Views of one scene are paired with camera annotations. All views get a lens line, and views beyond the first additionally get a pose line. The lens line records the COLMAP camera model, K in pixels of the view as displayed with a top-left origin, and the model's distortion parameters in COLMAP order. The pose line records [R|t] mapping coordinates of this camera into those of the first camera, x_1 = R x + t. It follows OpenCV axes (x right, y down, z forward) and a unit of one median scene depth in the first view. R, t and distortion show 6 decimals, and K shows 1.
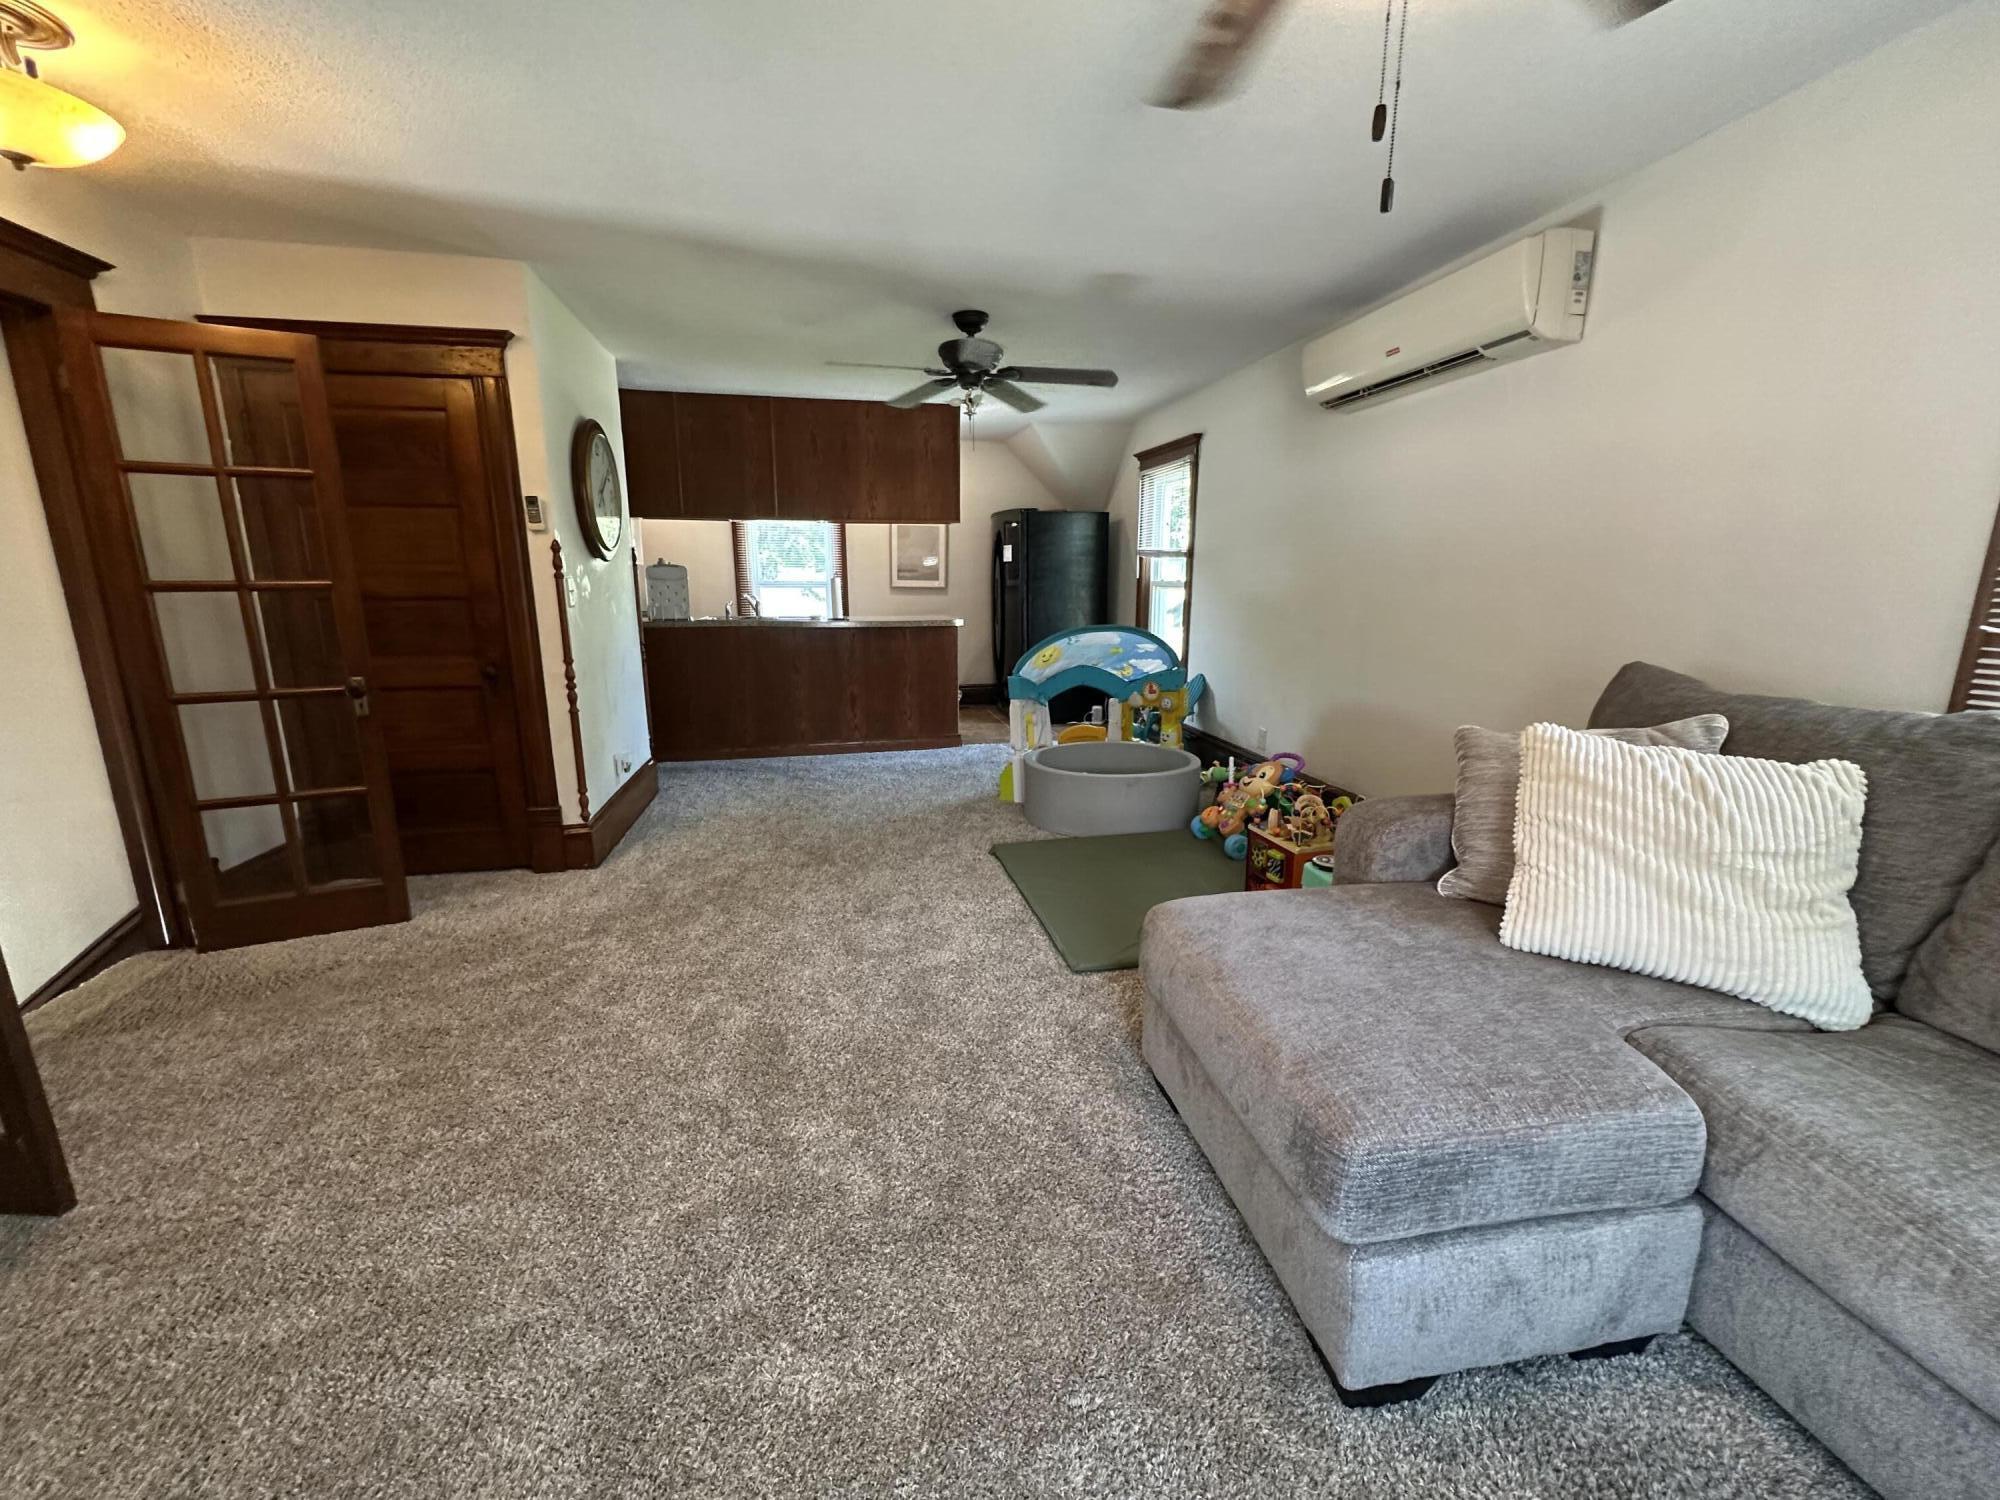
lens RADIAL K [[812.5, 0, 991.8], [0, 812.5, 746.0], [0, 0, 1]] dist [0.000185, 0.000014]
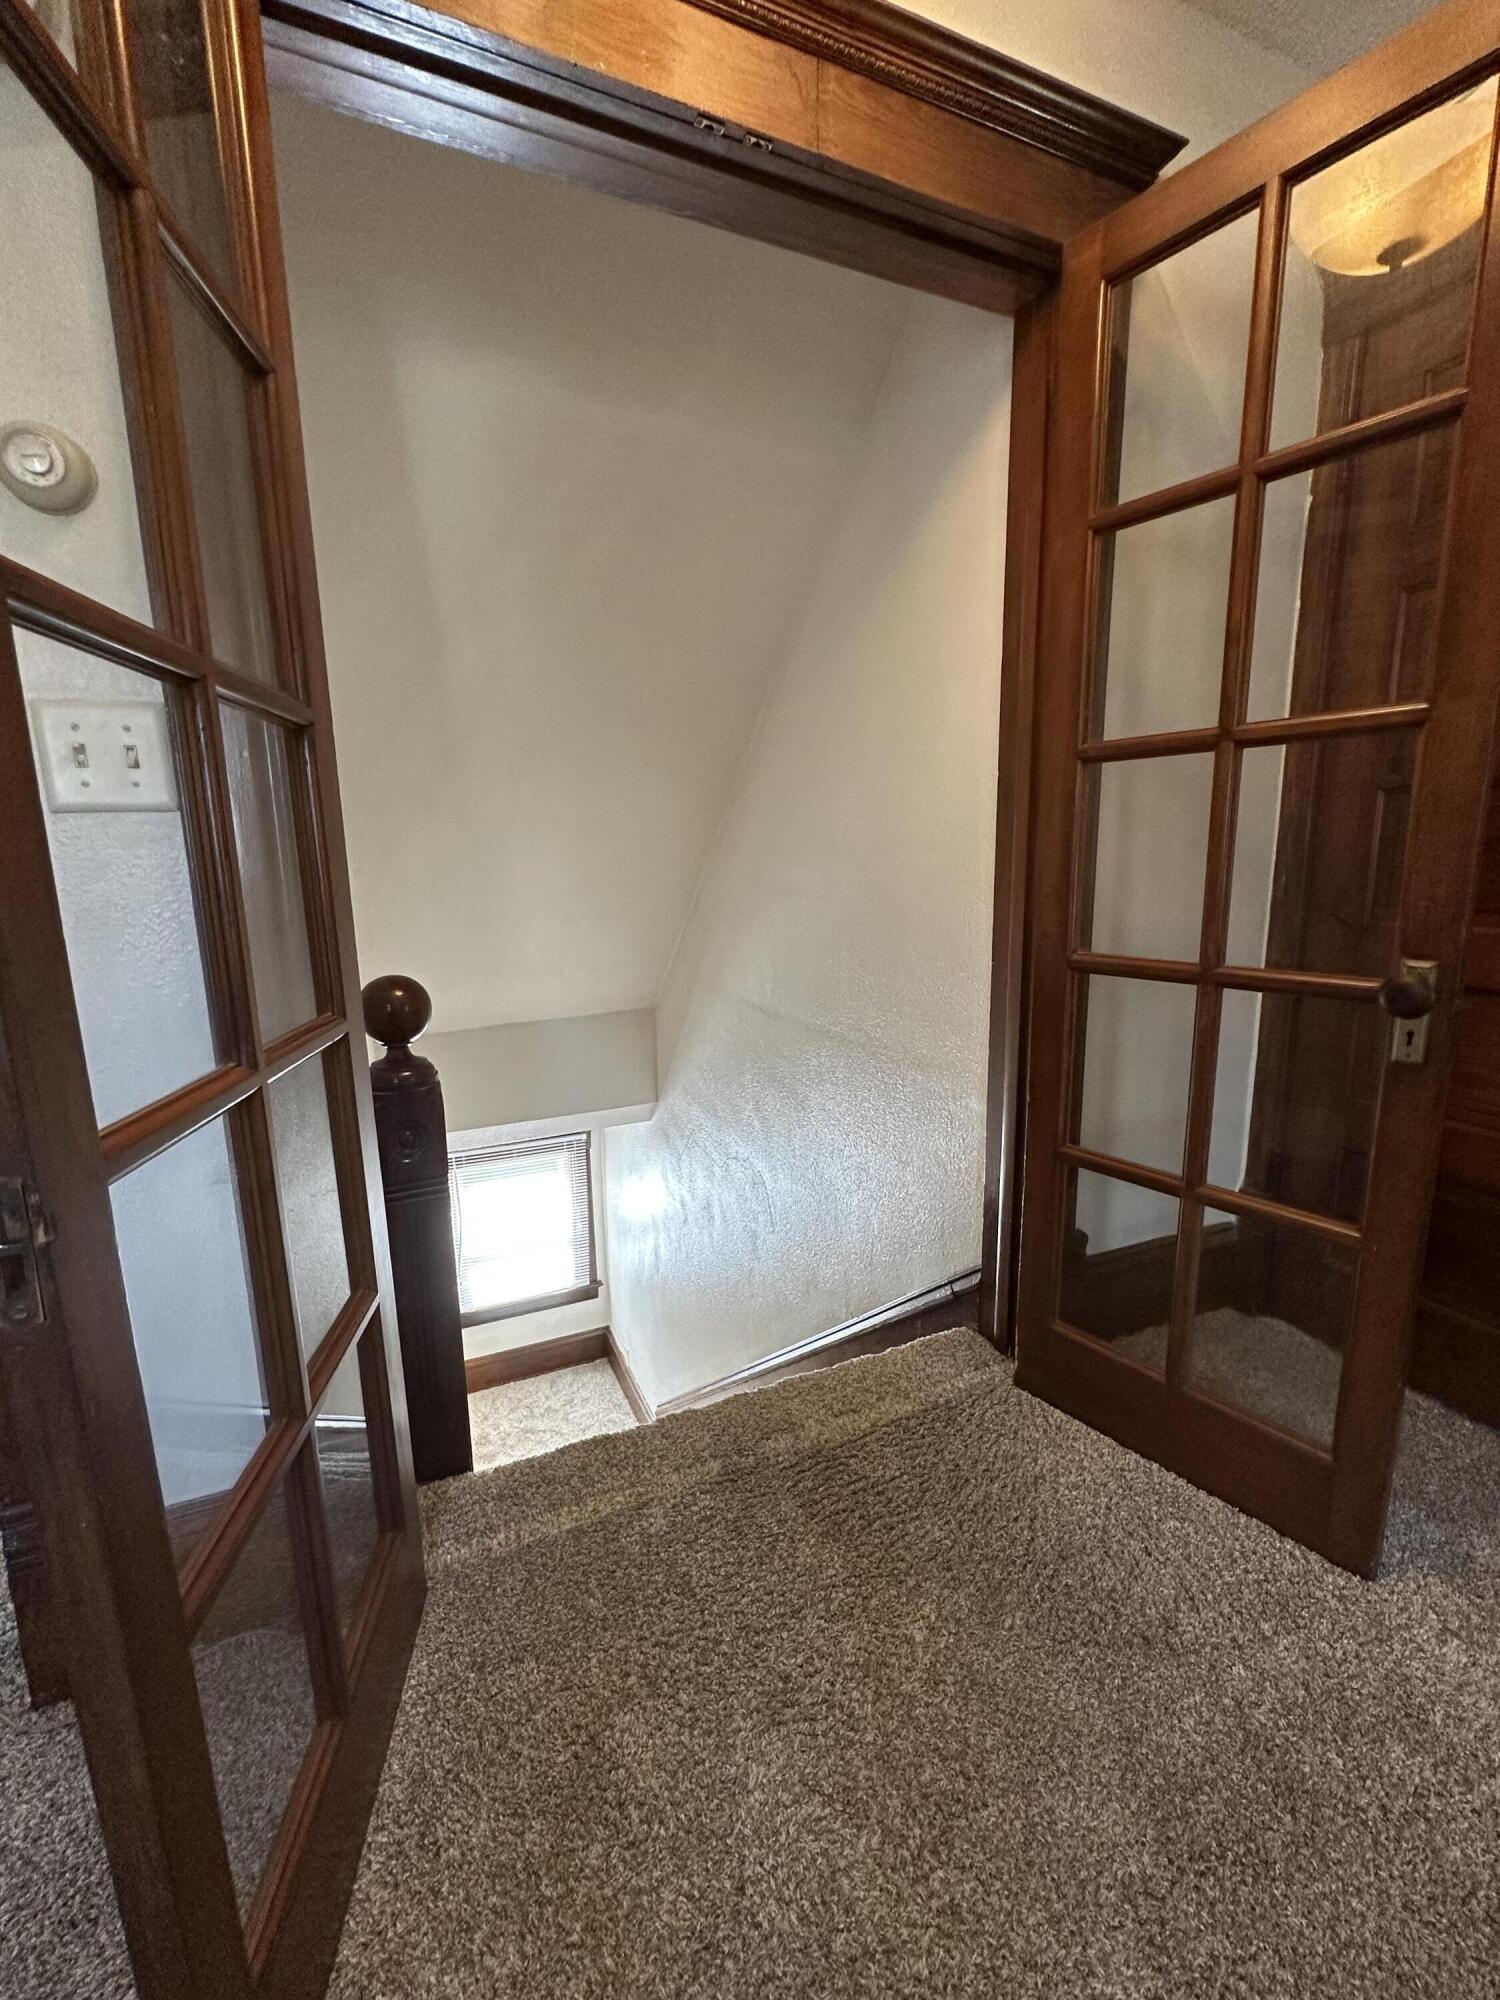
lens RADIAL K [[812.5, 0, 748.8], [0, 812.5, 993.7], [0, 0, 1]] dist [0.000185, 0.000014]
pose [[0.204216, 0.166605, -0.964644, -0.469731], [-0.192036, 0.973082, 0.127408, -0.058988], [0.959905, 0.159227, 0.230713, 0.605326]]
